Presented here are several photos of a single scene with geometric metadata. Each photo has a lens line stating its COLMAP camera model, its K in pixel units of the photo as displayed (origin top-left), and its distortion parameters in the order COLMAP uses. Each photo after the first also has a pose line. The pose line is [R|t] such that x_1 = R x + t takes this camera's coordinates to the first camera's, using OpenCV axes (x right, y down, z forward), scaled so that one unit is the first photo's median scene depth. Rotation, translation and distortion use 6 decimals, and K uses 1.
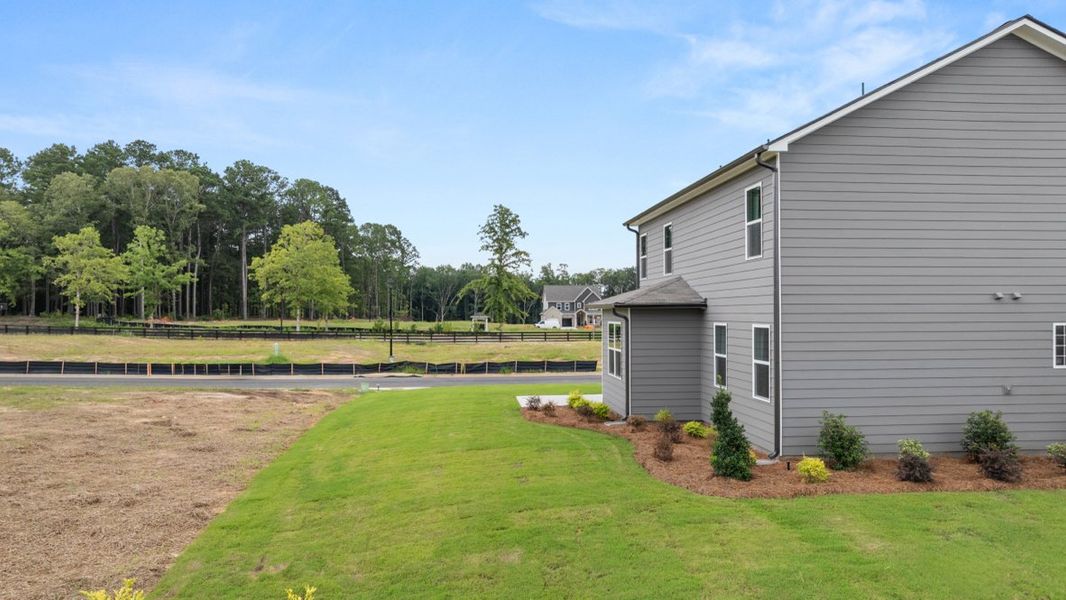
lens RADIAL K [[758.0, 0, 534.7], [0, 758.0, 304.8], [0, 0, 1]] dist [-0.004786, -0.000681]
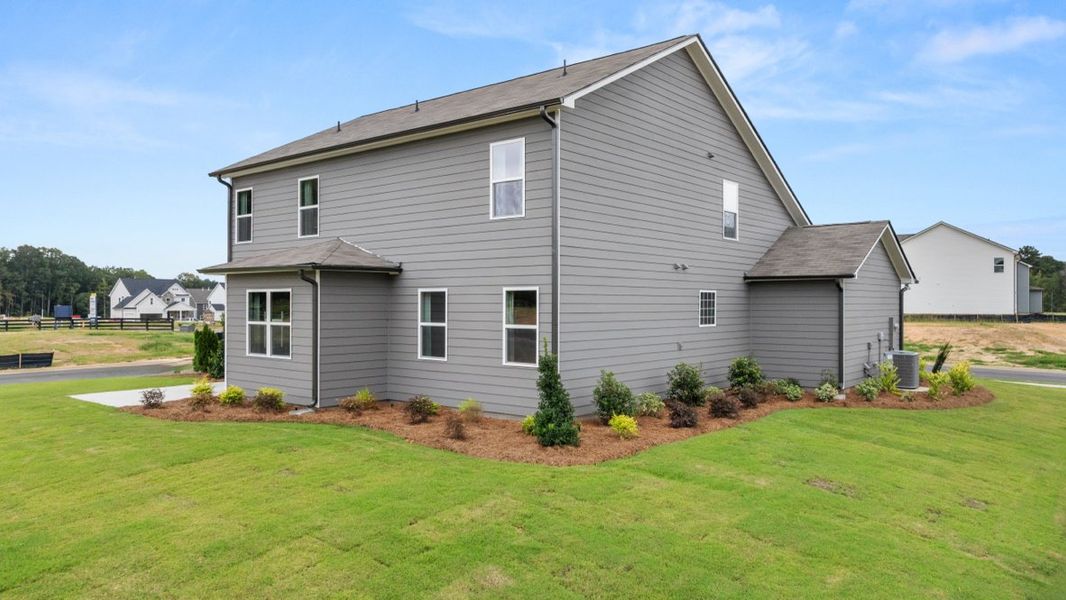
lens RADIAL K [[758.0, 0, 531.7], [0, 758.0, 296.4], [0, 0, 1]] dist [-0.004786, -0.000681]
pose [[0.703831, 0.012398, 0.710259, -0.358902], [-0.011813, 0.999914, -0.005748, 0.041680], [-0.710269, -0.004345, 0.703917, 0.307053]]
